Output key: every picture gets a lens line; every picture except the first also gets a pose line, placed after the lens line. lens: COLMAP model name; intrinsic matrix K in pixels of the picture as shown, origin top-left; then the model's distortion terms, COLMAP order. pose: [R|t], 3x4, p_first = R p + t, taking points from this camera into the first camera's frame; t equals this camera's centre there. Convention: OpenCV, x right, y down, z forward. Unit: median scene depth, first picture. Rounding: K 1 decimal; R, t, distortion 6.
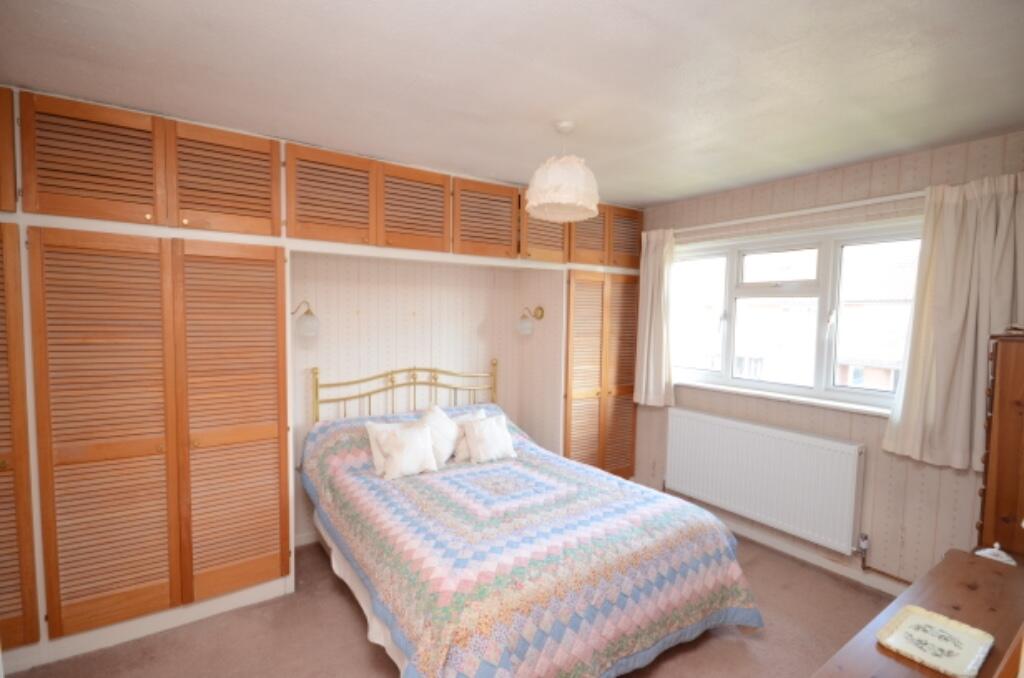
lens RADIAL K [[485.5, 0, 512.0], [0, 485.5, 339.0], [0, 0, 1]] dist [-0.001519, -0.000289]
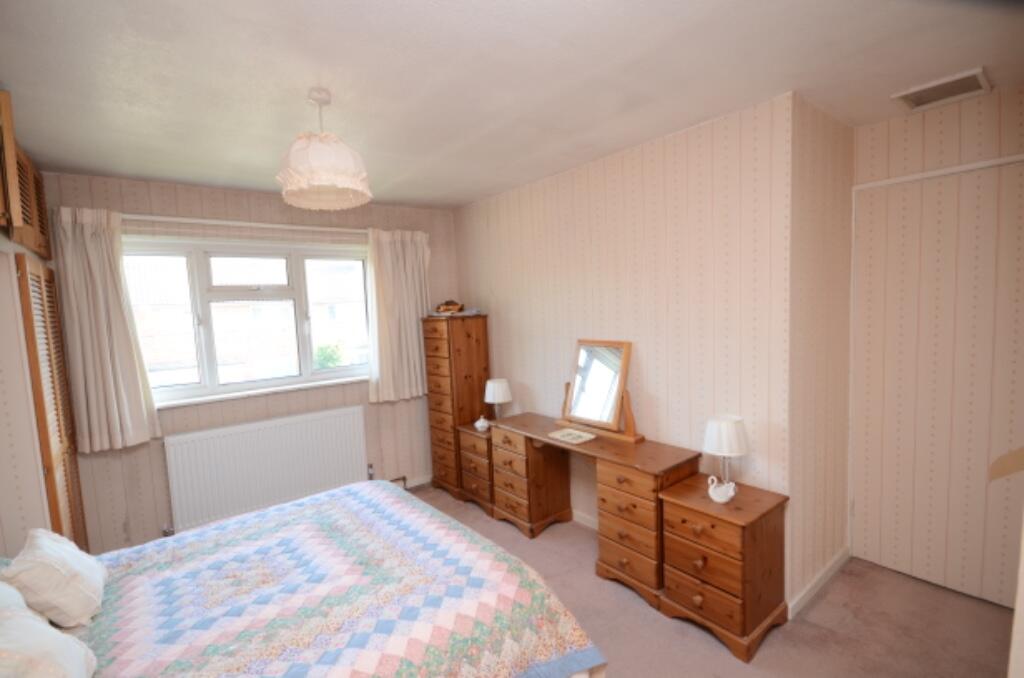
lens RADIAL K [[458.2, 0, 512.0], [0, 458.2, 339.0], [0, 0, 1]] dist [0.001305, 0.000125]
pose [[-0.046375, -0.087764, 0.995061, -0.593549], [0.096047, 0.991126, 0.091893, -0.047305], [-0.994296, 0.099834, -0.037534, 0.576804]]
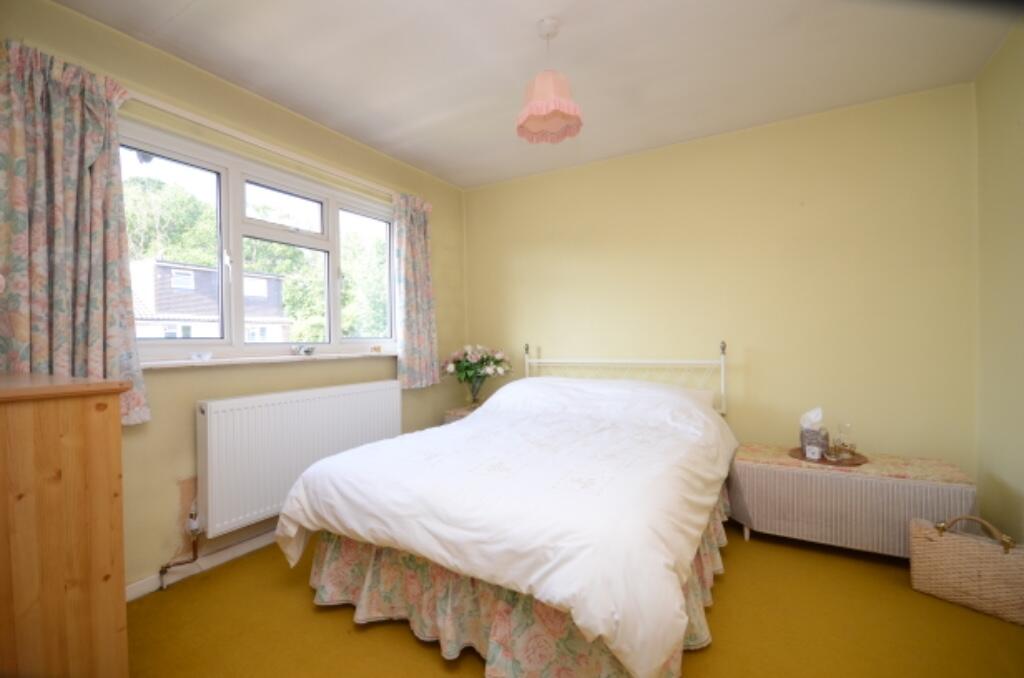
lens RADIAL K [[458.2, 0, 512.0], [0, 458.2, 339.0], [0, 0, 1]] dist [0.001305, 0.000125]
pose [[-0.418836, -0.005329, 0.908046, -0.446101], [0.062438, 0.997447, 0.034653, 0.094979], [-0.905913, 0.071210, -0.417434, 1.192768]]
